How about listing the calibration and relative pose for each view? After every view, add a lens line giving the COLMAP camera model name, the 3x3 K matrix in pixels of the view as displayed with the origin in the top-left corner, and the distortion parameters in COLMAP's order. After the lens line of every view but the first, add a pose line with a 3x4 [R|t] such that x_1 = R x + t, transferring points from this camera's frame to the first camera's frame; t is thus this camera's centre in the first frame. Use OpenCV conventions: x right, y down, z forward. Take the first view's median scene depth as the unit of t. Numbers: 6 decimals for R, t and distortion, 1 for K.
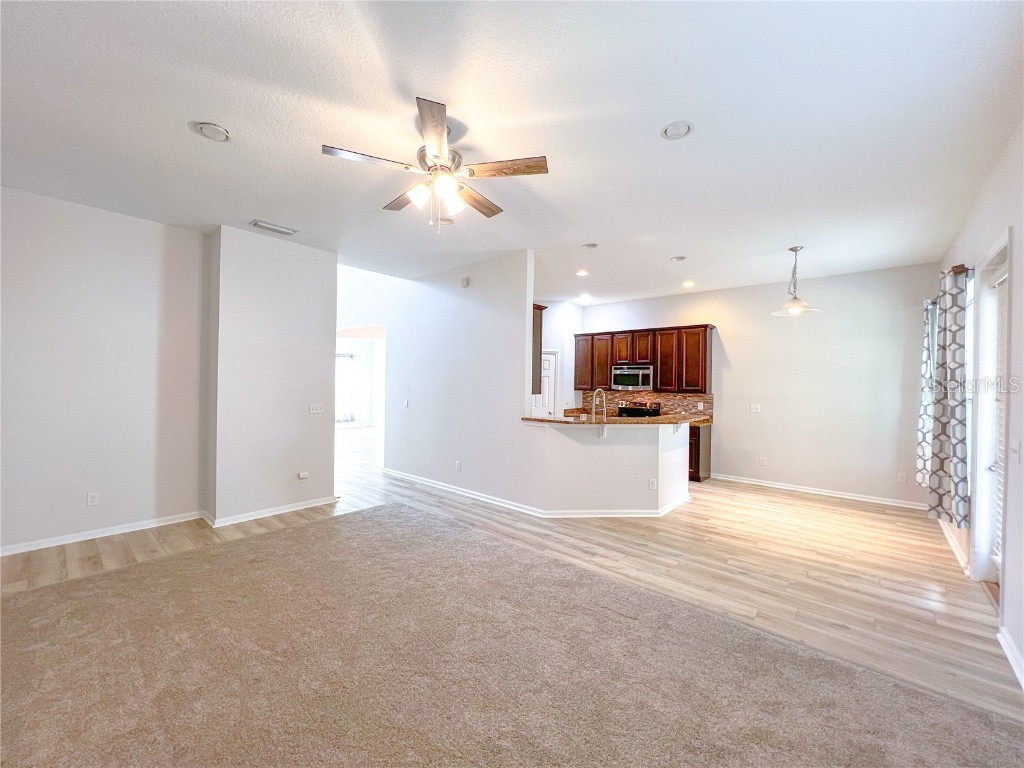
lens RADIAL K [[411.6, 0, 507.9], [0, 411.6, 381.3], [0, 0, 1]] dist [0.000326, -0.000113]
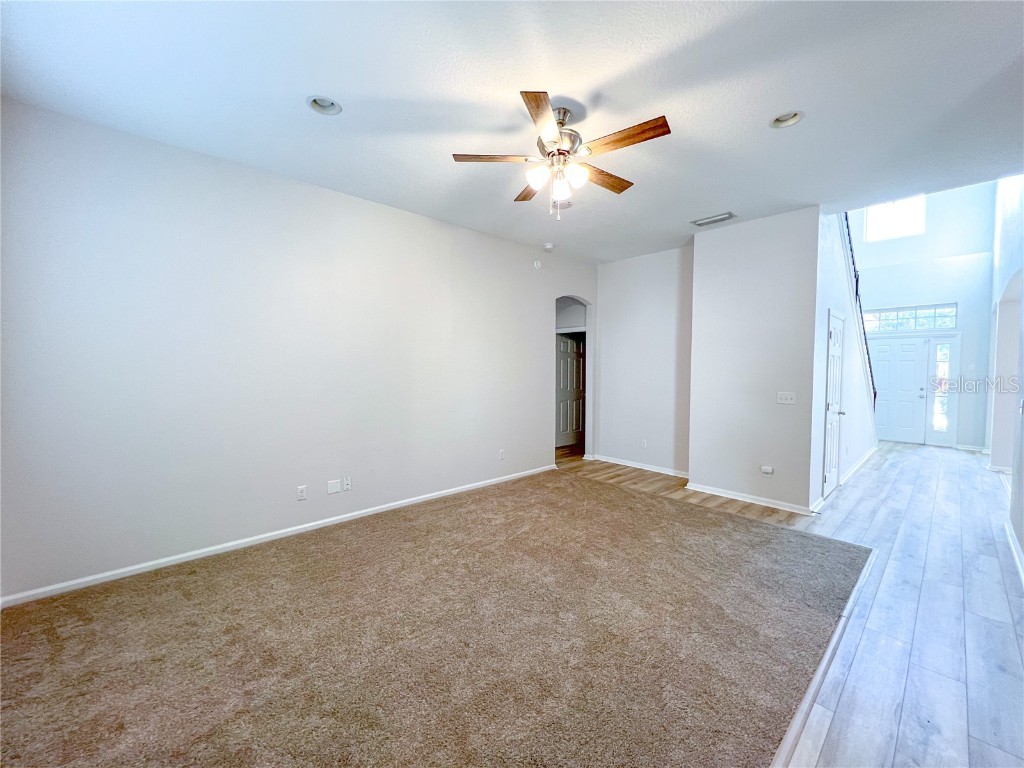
lens RADIAL K [[411.6, 0, 507.9], [0, 411.6, 381.3], [0, 0, 1]] dist [0.000326, -0.000113]
pose [[-0.096702, 0.023769, -0.995030, 0.916545], [-0.006819, 0.999676, 0.024543, 0.025547], [0.995290, 0.009158, -0.096509, 1.013196]]
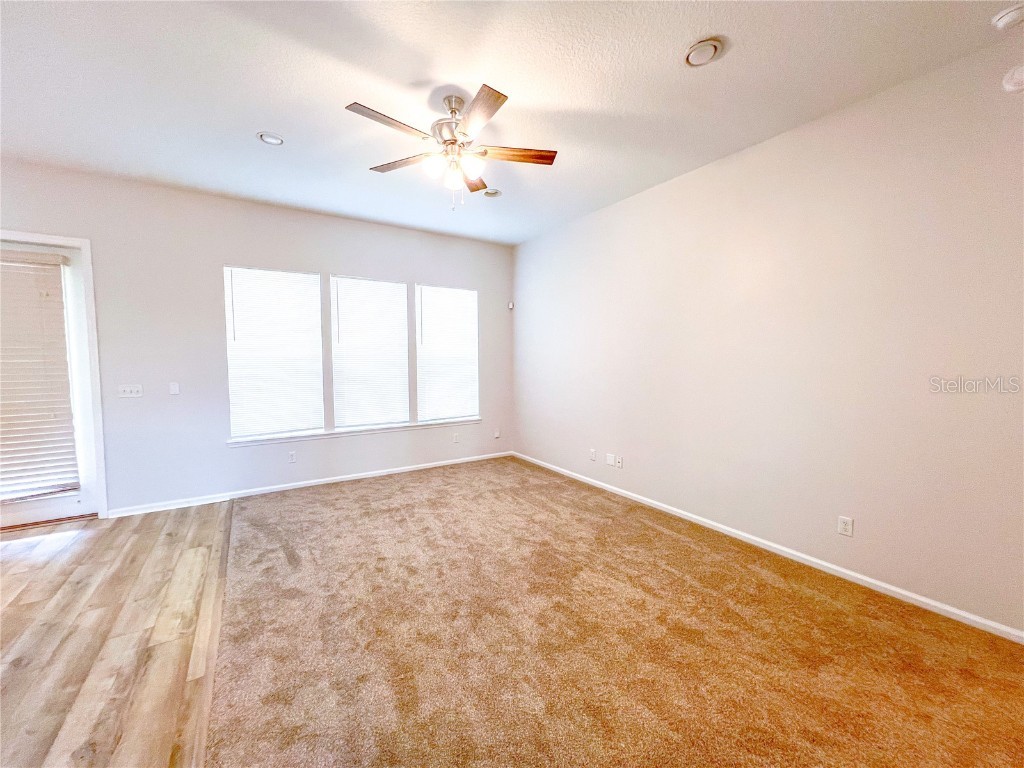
lens RADIAL K [[411.6, 0, 507.9], [0, 411.6, 381.3], [0, 0, 1]] dist [0.000326, -0.000113]
pose [[-0.959636, -0.029809, 0.279662, -0.623423], [-0.011943, 0.997790, 0.065370, 0.006435], [-0.280993, 0.059391, -0.957870, 2.055155]]
